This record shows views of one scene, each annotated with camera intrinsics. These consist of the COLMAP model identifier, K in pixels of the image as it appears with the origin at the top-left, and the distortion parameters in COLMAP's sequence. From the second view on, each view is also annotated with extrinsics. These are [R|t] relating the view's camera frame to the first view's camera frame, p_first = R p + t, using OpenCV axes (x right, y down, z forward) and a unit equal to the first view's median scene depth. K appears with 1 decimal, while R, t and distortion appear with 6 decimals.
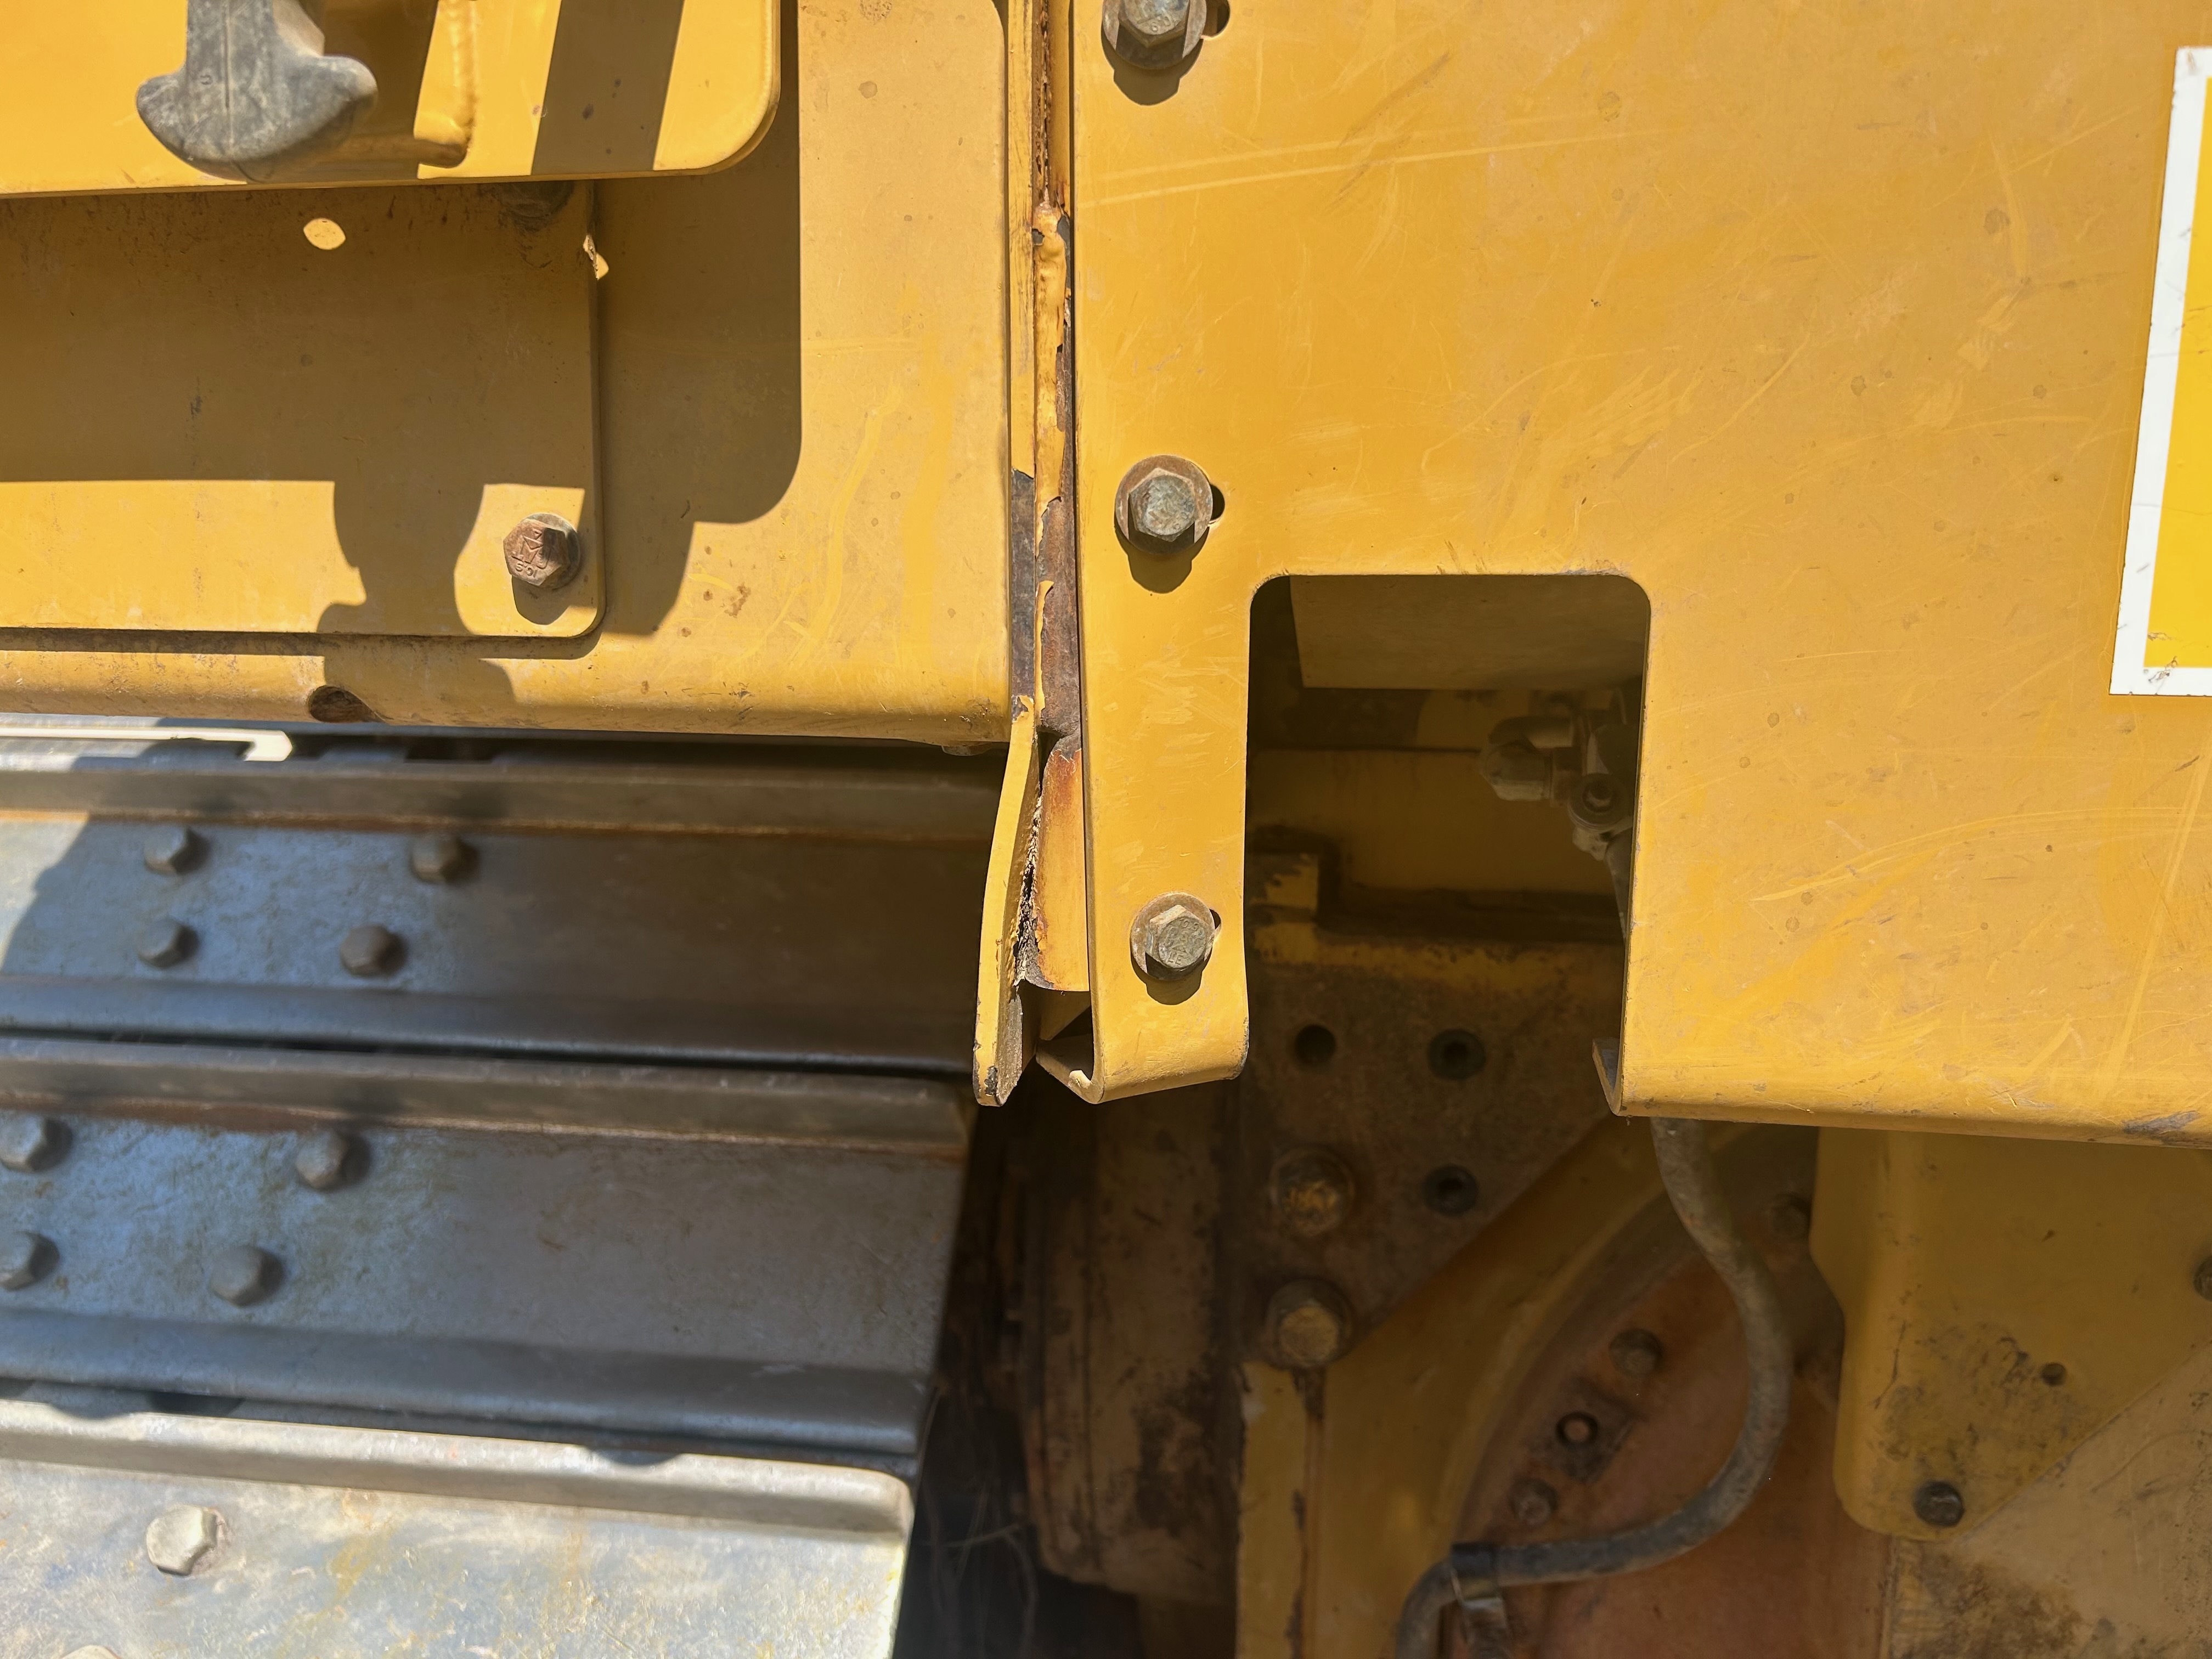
lens RADIAL K [[1670.0, 0, 1106.0], [0, 1670.0, 829.5], [0, 0, 1]] dist [0.022134, -0.030865]
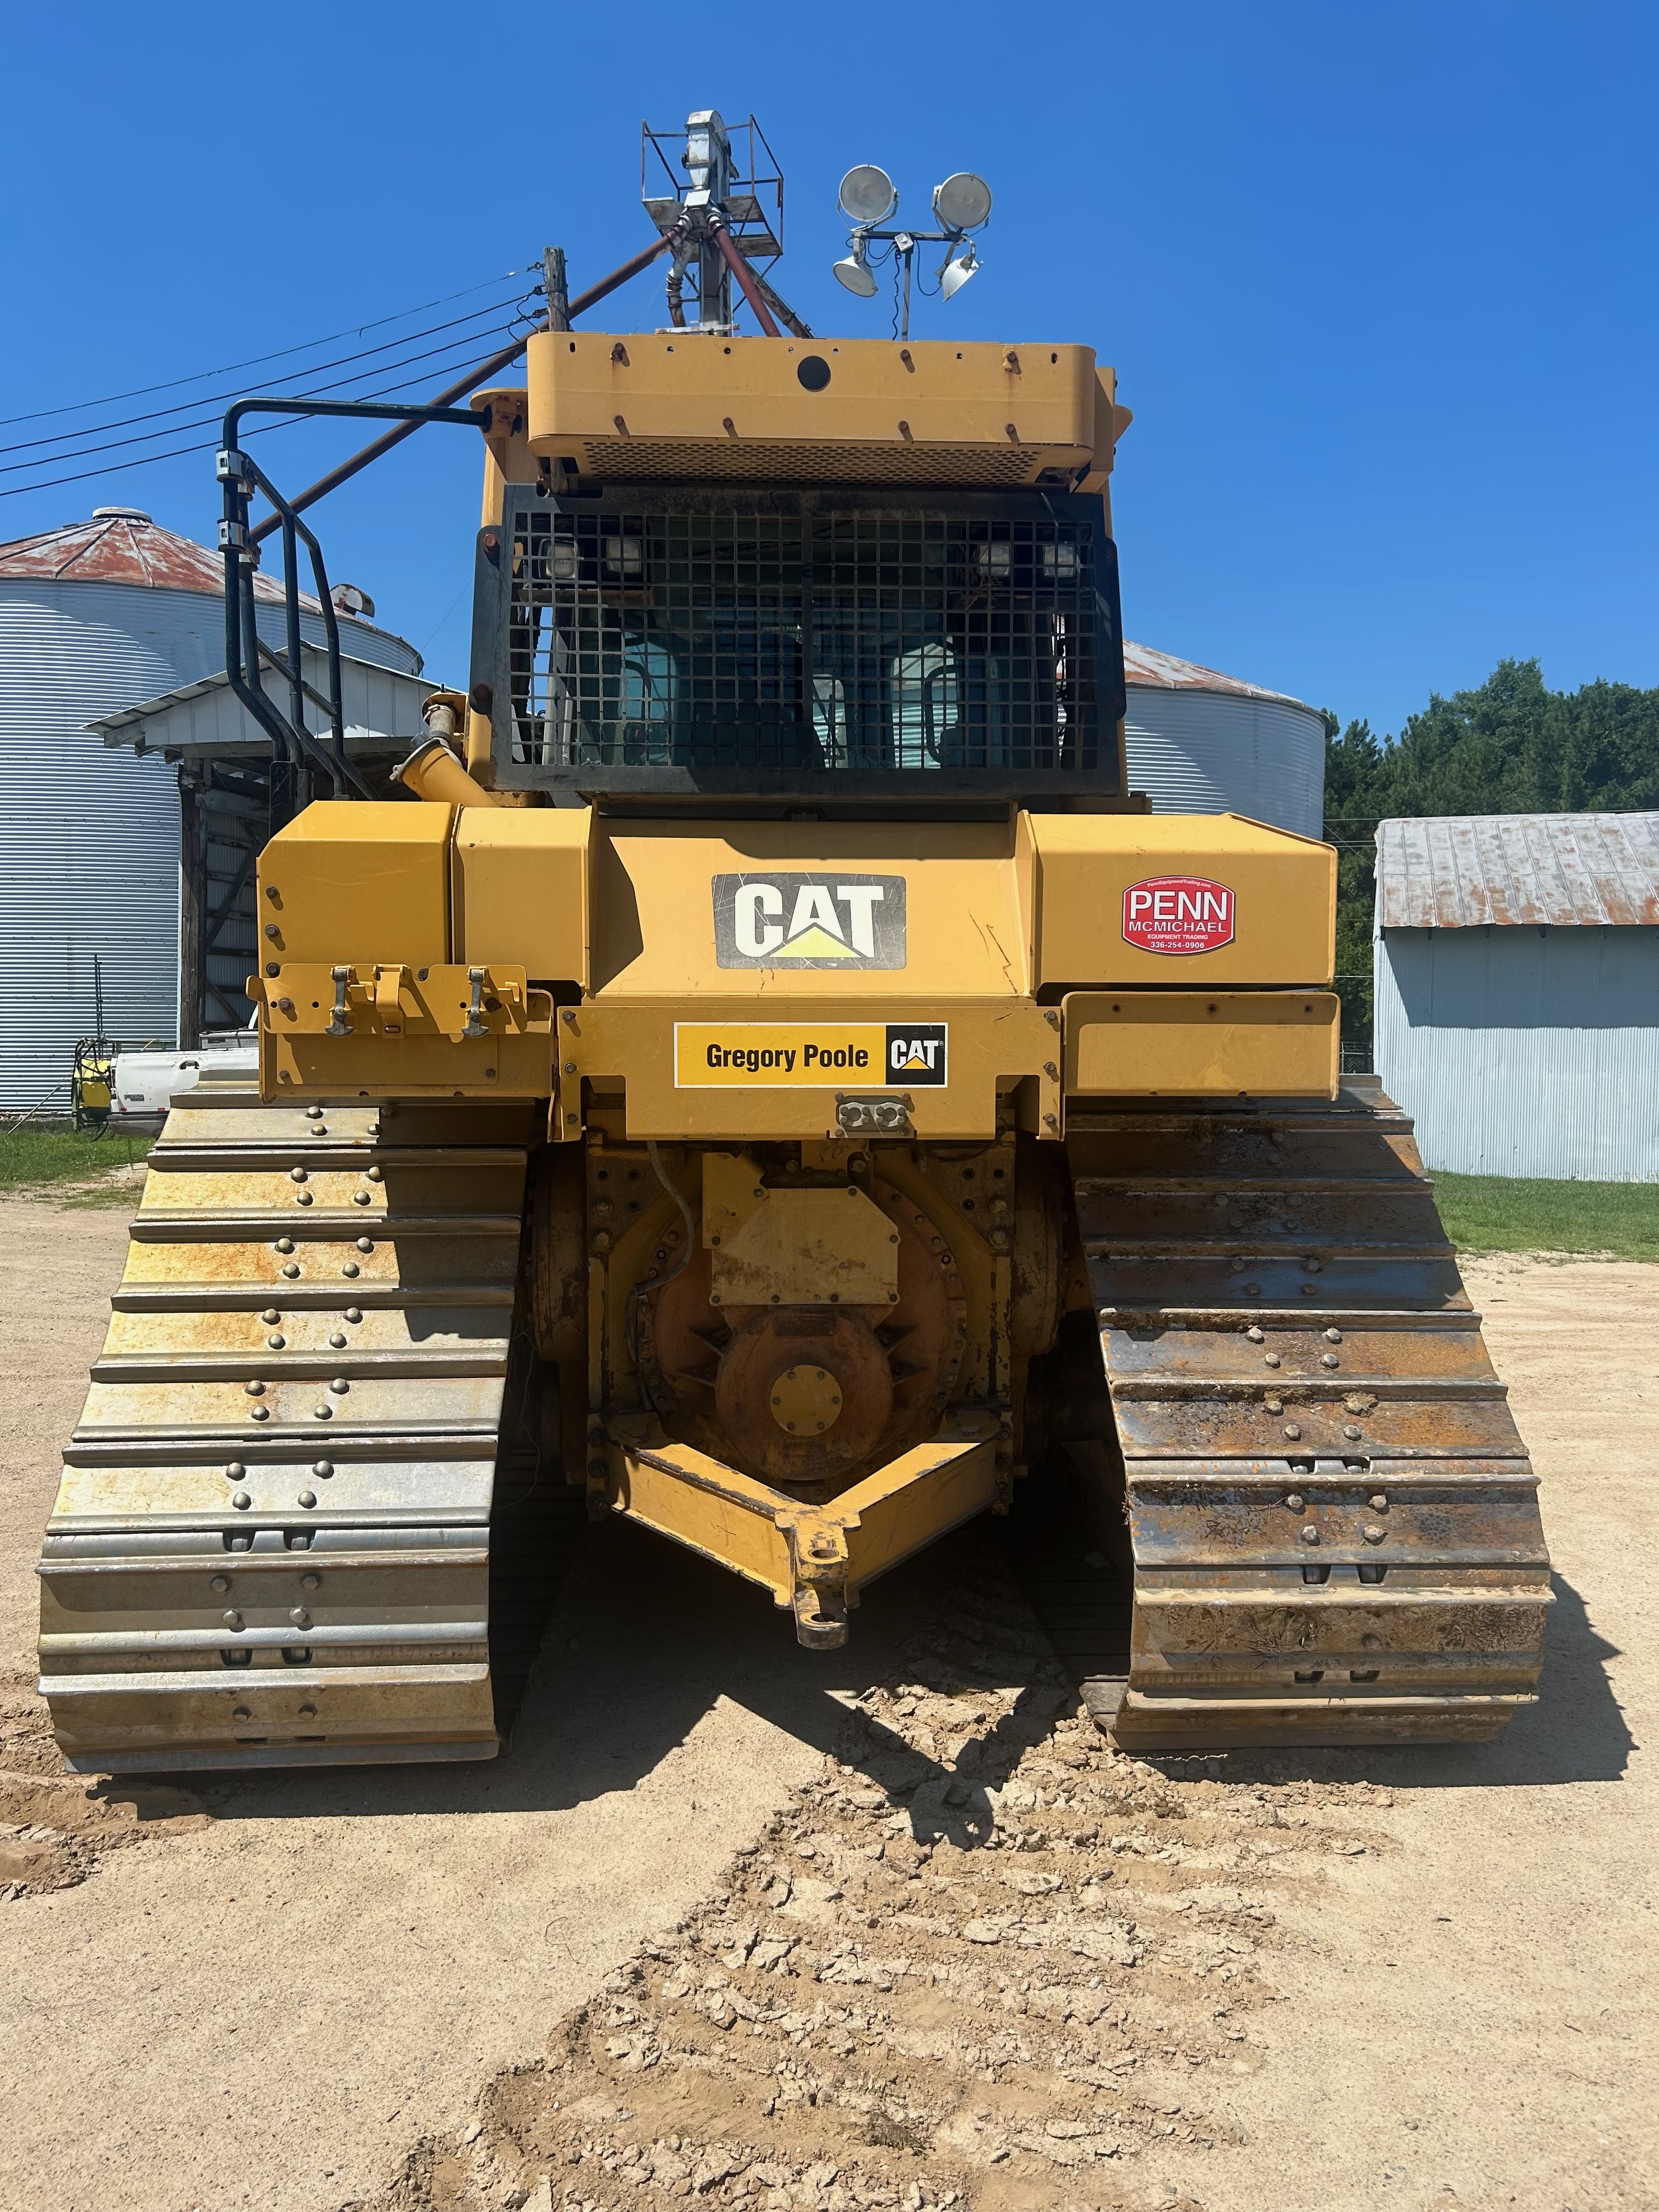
lens RADIAL K [[1670.0, 0, 829.5], [0, 1670.0, 1106.0], [0, 0, 1]] dist [0.022134, -0.030865]
pose [[0.976714, -0.015285, 0.213998, -0.290357], [0.037132, 0.994450, -0.098443, 0.504536], [-0.211306, 0.104097, 0.971861, -4.300784]]
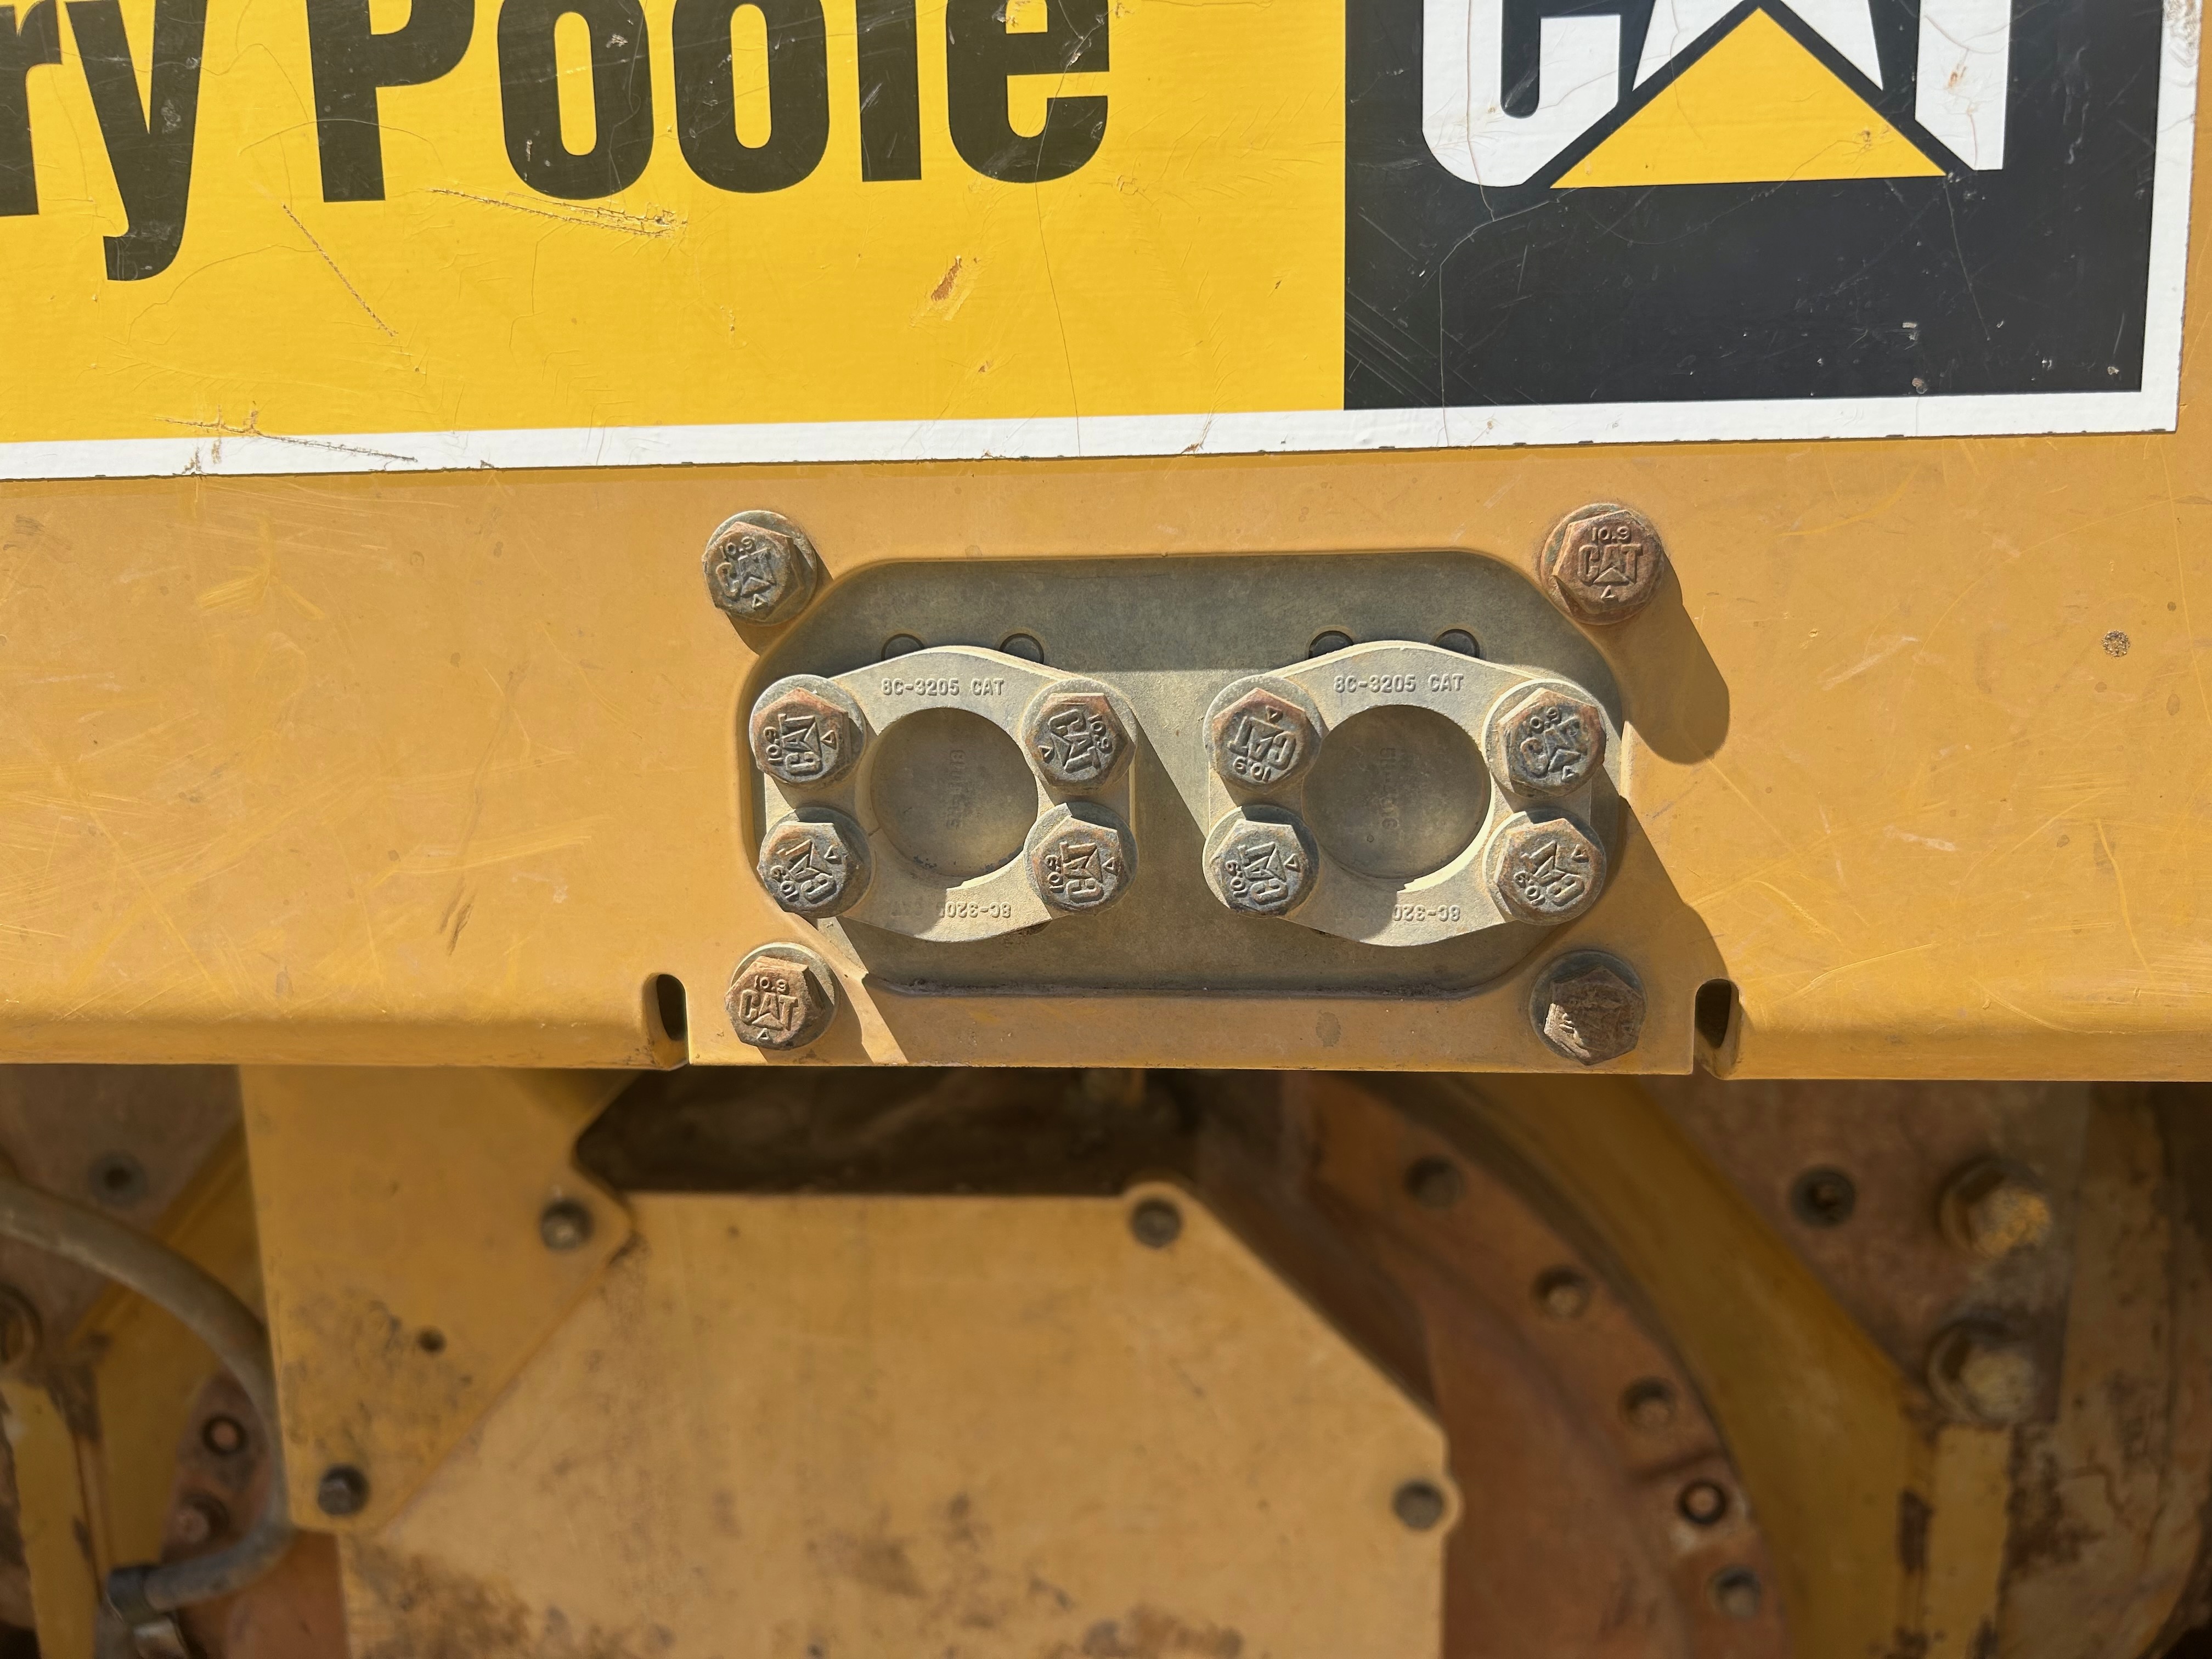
lens RADIAL K [[1705.8, 0, 1095.6], [0, 1705.8, 797.1], [0, 0, 1]] dist [0.036801, -0.083160]
pose [[0.996411, -0.032775, 0.078043, 0.827901], [0.034997, 0.999015, -0.027277, 0.064126], [-0.077072, 0.029910, 0.996577, 0.031220]]
